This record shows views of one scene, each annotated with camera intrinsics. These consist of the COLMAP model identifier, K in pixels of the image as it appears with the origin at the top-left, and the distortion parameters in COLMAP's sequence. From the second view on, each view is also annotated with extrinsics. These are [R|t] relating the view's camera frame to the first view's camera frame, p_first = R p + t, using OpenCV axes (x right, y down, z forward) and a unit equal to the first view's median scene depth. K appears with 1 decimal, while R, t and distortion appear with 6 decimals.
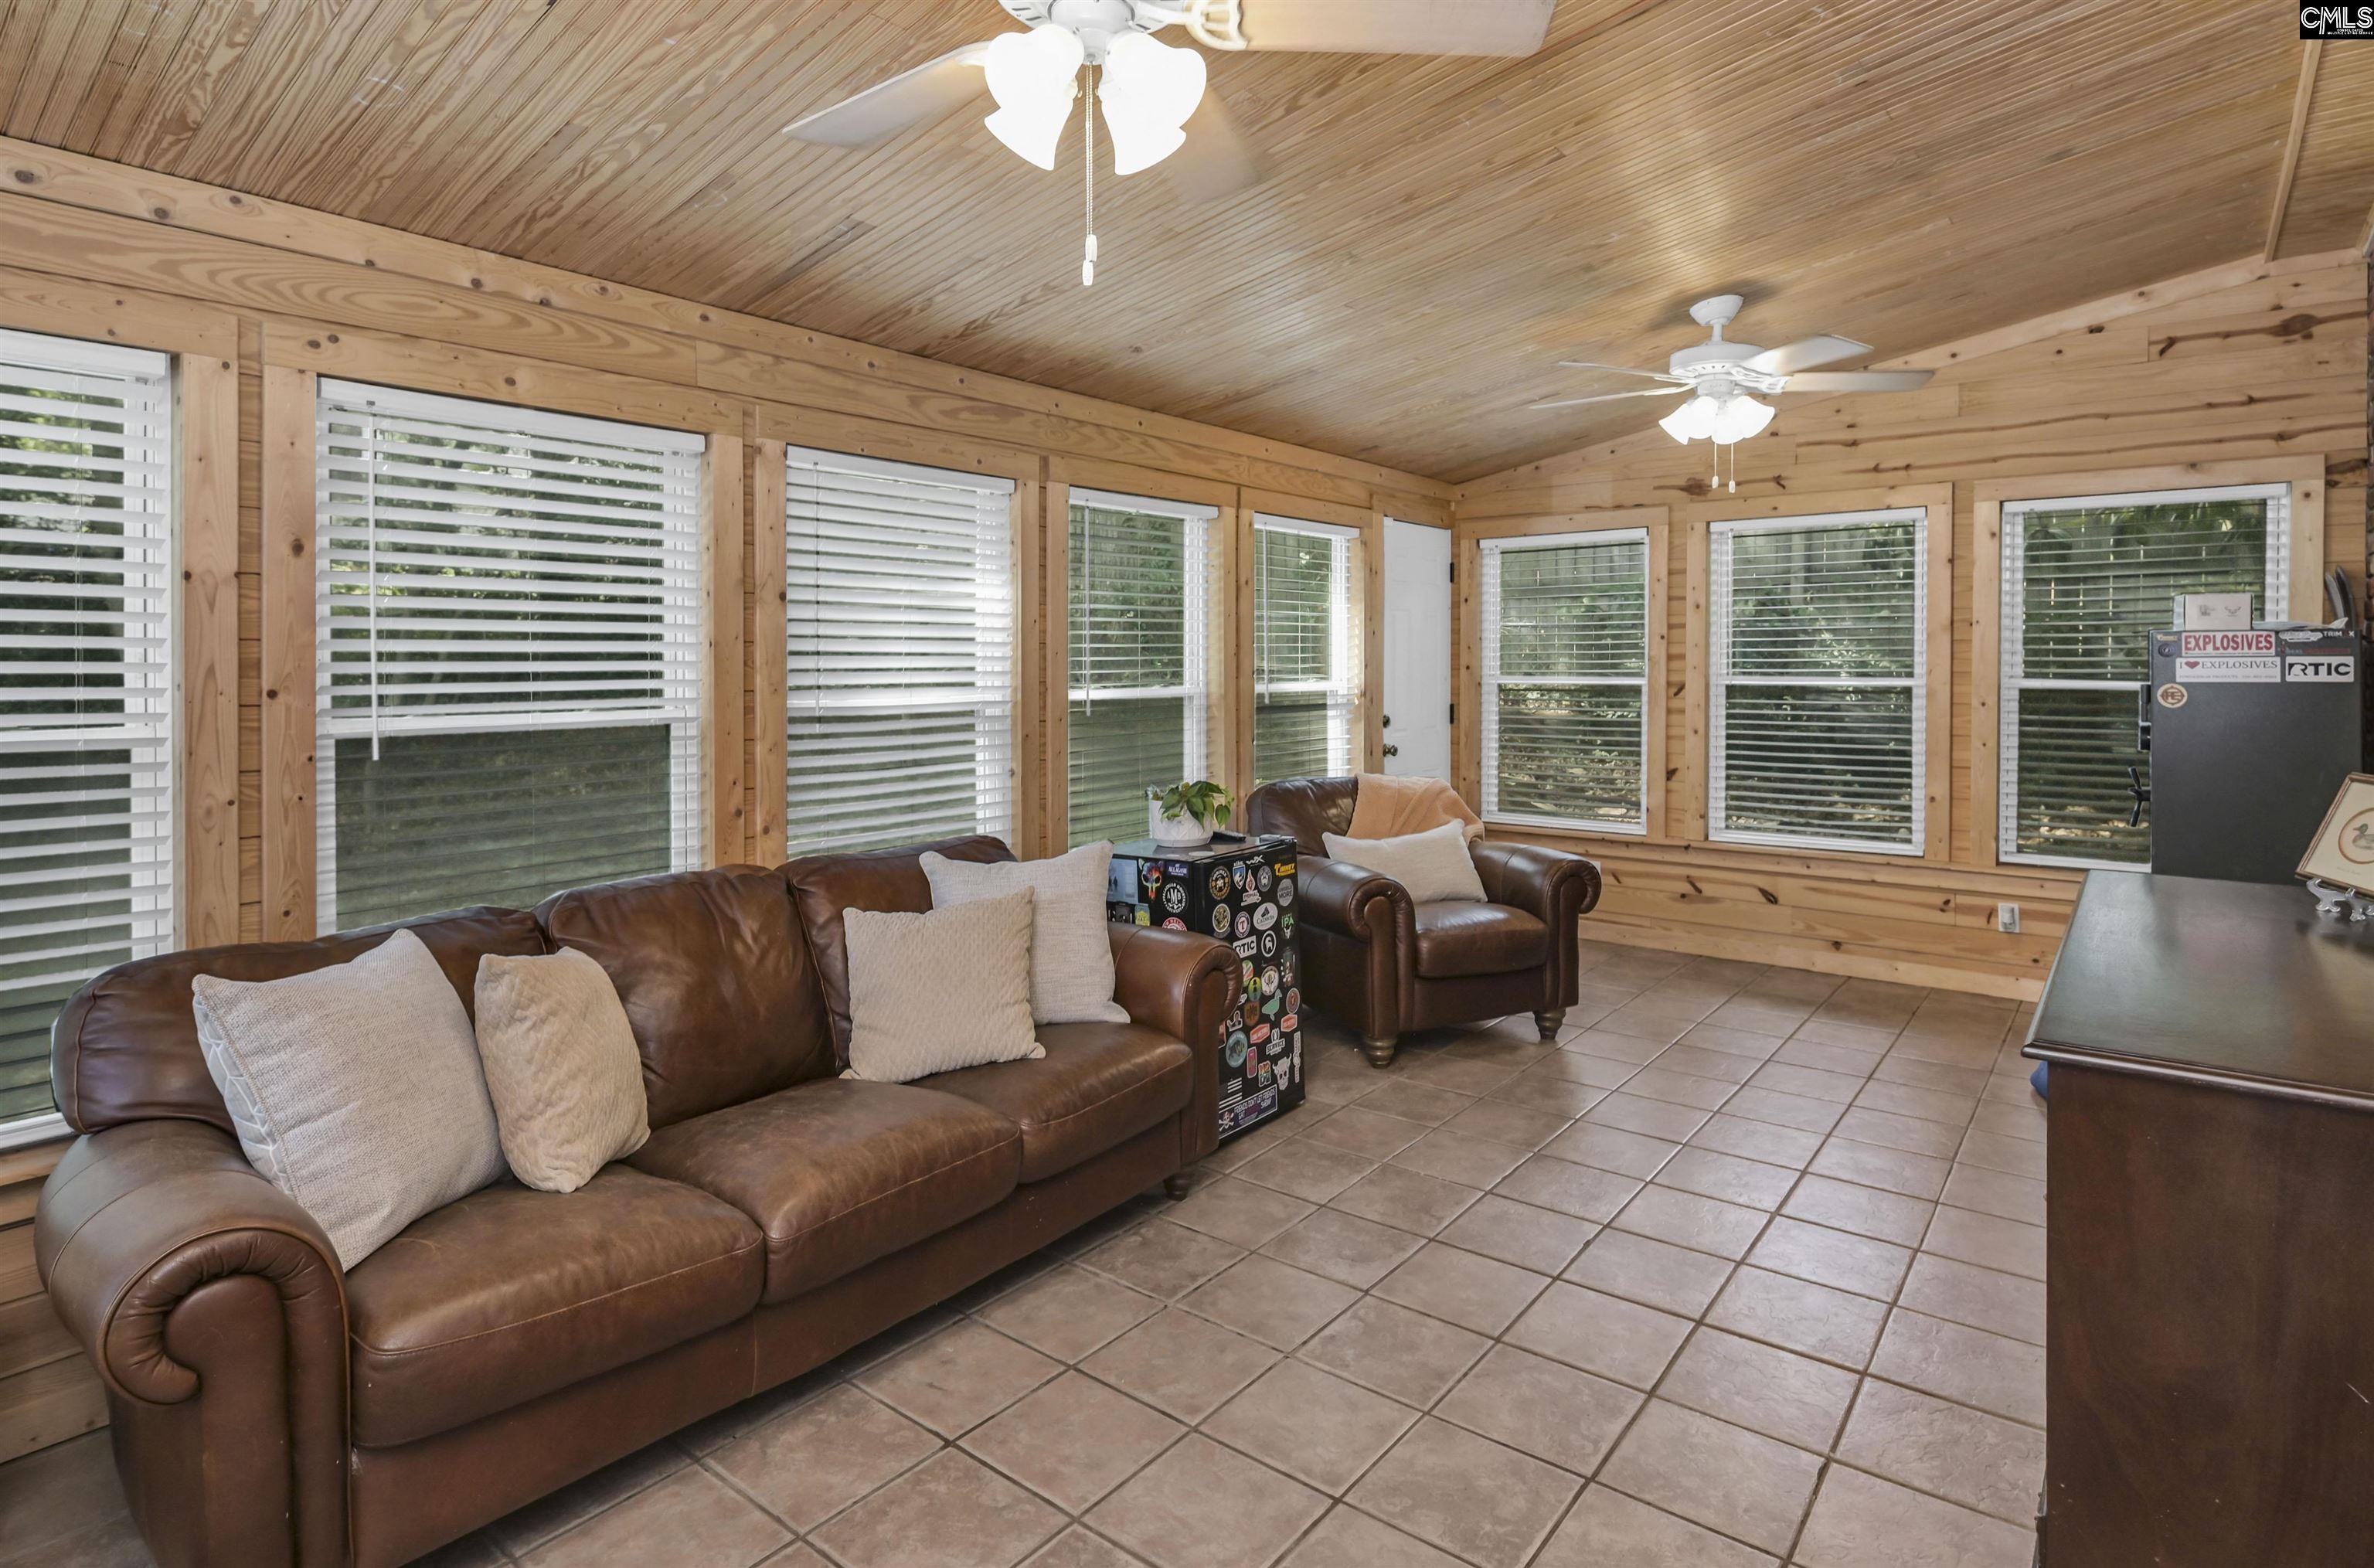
lens RADIAL K [[1232.4, 0, 1185.4], [0, 1232.4, 689.3], [0, 0, 1]] dist [0.003148, 0.000332]
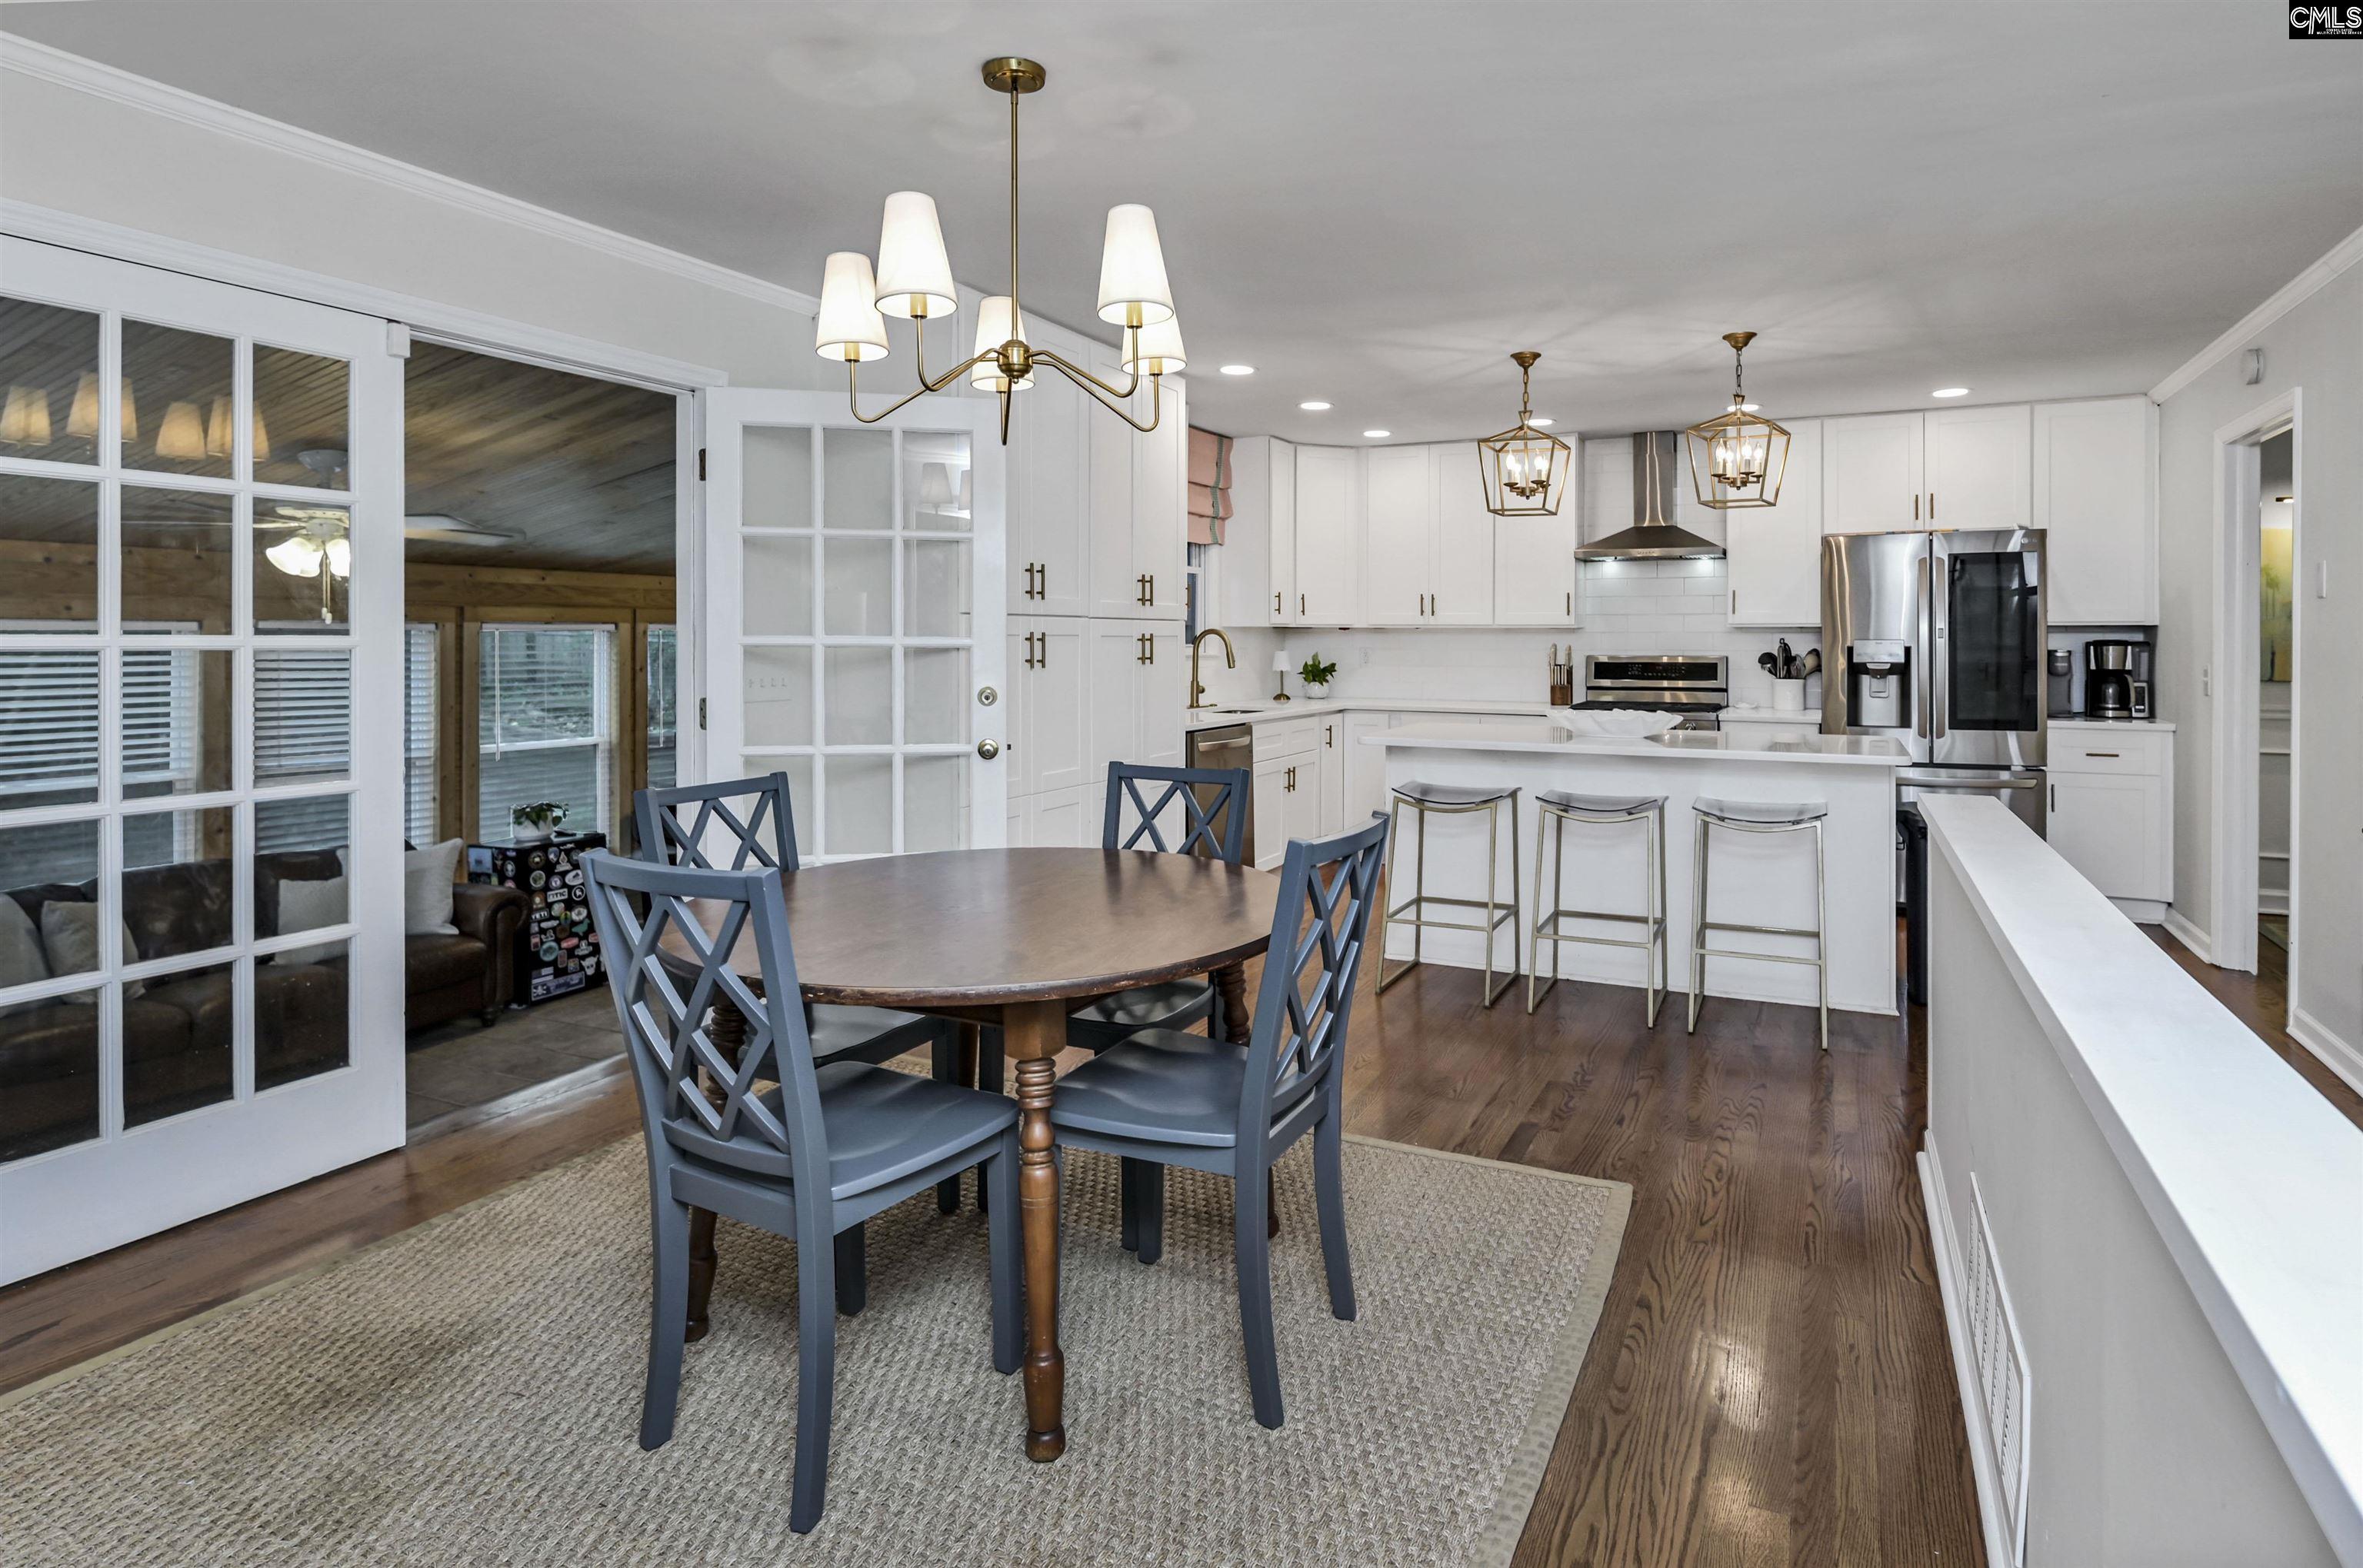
lens RADIAL K [[1247.7, 0, 1267.8], [0, 1247.7, 652.5], [0, 0, 1]] dist [-0.000467, -0.001821]
pose [[0.968560, 0.001779, 0.248772, 0.599494], [0.002233, 0.999872, -0.015844, -0.114024], [-0.248768, 0.015901, 0.968433, -1.031188]]
